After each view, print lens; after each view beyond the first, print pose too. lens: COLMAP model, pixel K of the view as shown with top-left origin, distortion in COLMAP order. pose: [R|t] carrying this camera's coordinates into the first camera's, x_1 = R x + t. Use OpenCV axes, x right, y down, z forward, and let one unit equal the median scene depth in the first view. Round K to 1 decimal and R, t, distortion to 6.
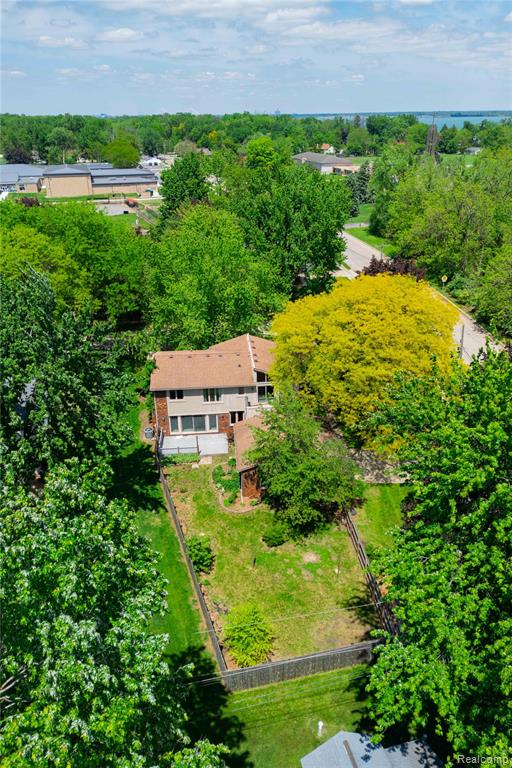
lens RADIAL K [[543.6, 0, 256.0], [0, 543.6, 384.0], [0, 0, 1]] dist [0.023650, 0.000574]
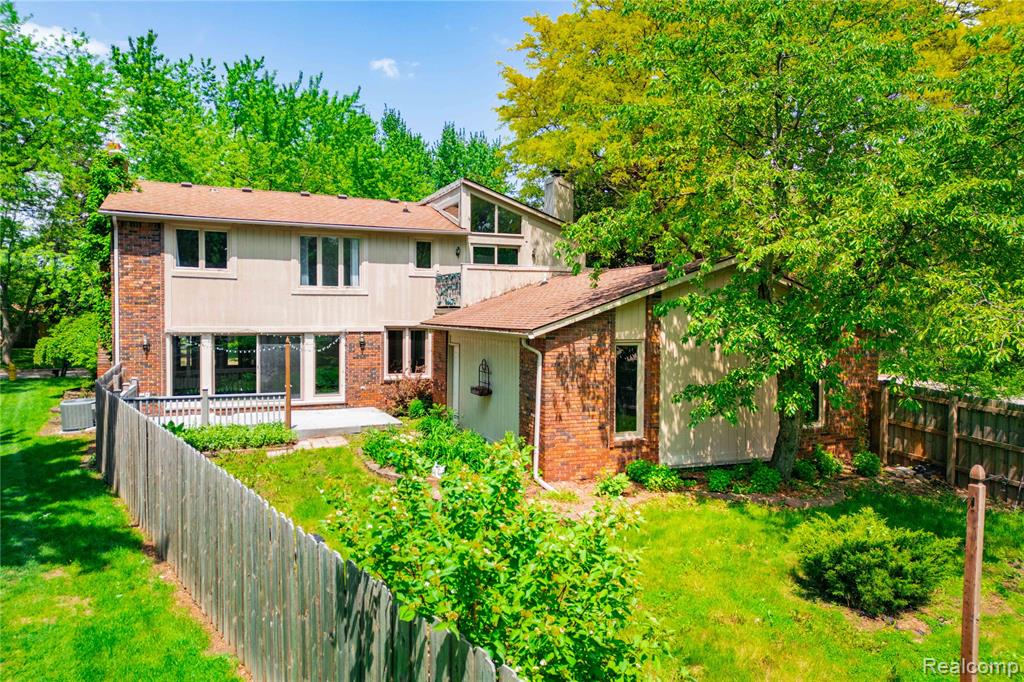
lens RADIAL K [[714.1, 0, 528.1], [0, 714.1, 342.5], [0, 0, 1]] dist [0.001149, 0.000310]
pose [[0.946605, 0.006818, 0.322324, -0.099735], [0.120174, 0.920261, -0.372395, 0.214686], [-0.299161, 0.391246, 0.870304, 0.608137]]
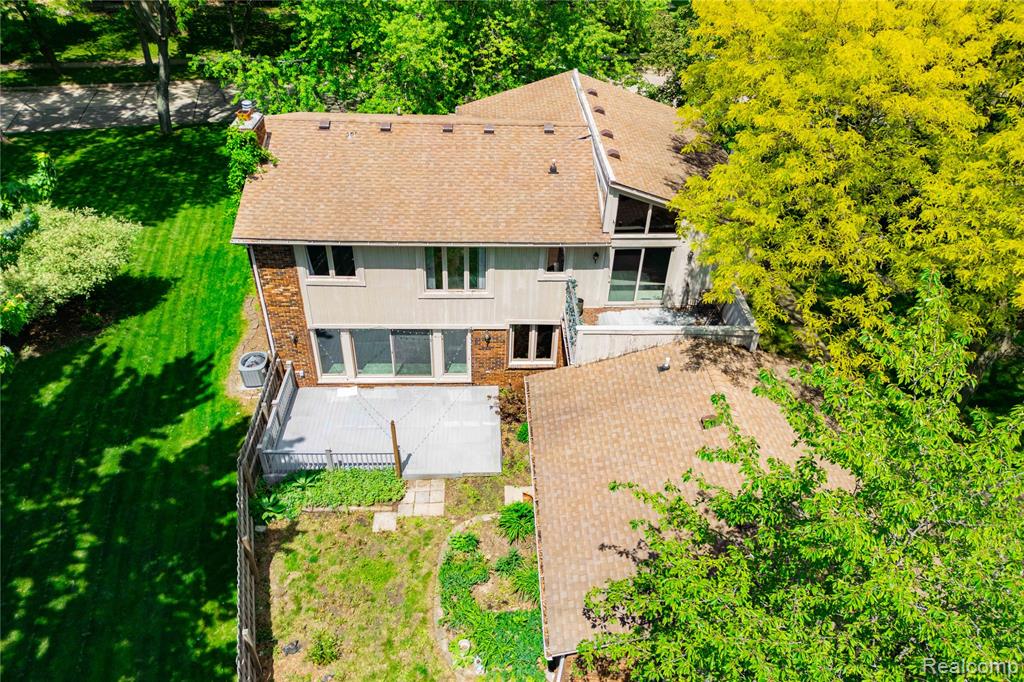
lens RADIAL K [[719.9, 0, 502.9], [0, 719.9, 342.7], [0, 0, 1]] dist [0.101799, -0.116236]
pose [[0.997966, 0.058250, -0.025908, -0.040970], [-0.051994, 0.978834, 0.197941, -0.017888], [0.036890, -0.196191, 0.979872, 0.588224]]
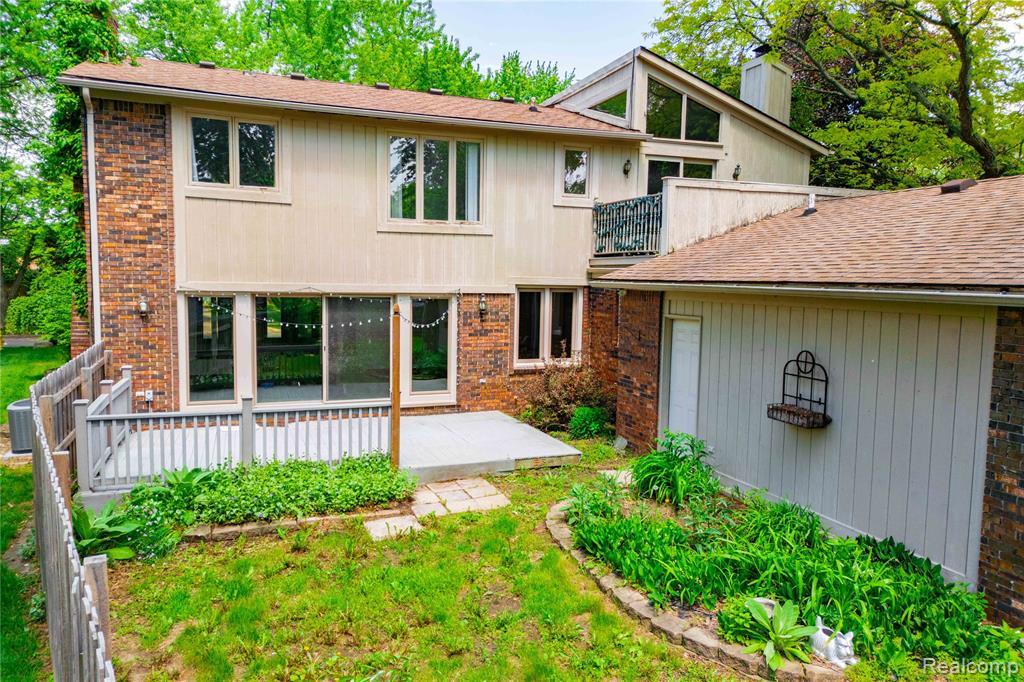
lens RADIAL K [[719.9, 0, 502.9], [0, 719.9, 342.7], [0, 0, 1]] dist [0.101799, -0.116236]
pose [[0.965314, 0.002731, 0.261078, -0.118599], [0.087288, 0.939033, -0.332563, 0.152885], [-0.246069, 0.343817, 0.906223, 0.750155]]
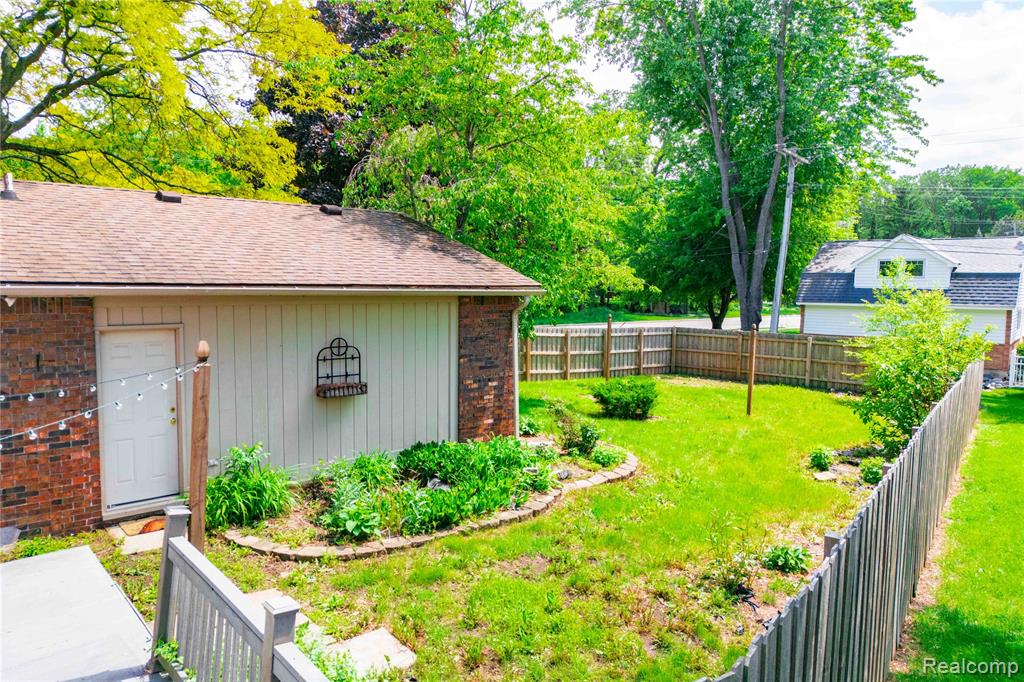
lens RADIAL K [[719.9, 0, 502.9], [0, 719.9, 342.7], [0, 0, 1]] dist [0.101799, -0.116236]
pose [[-0.570579, -0.066681, 0.818531, -0.195868], [0.348730, 0.882702, 0.315000, 0.069792], [-0.743523, 0.465179, -0.480398, 0.923833]]
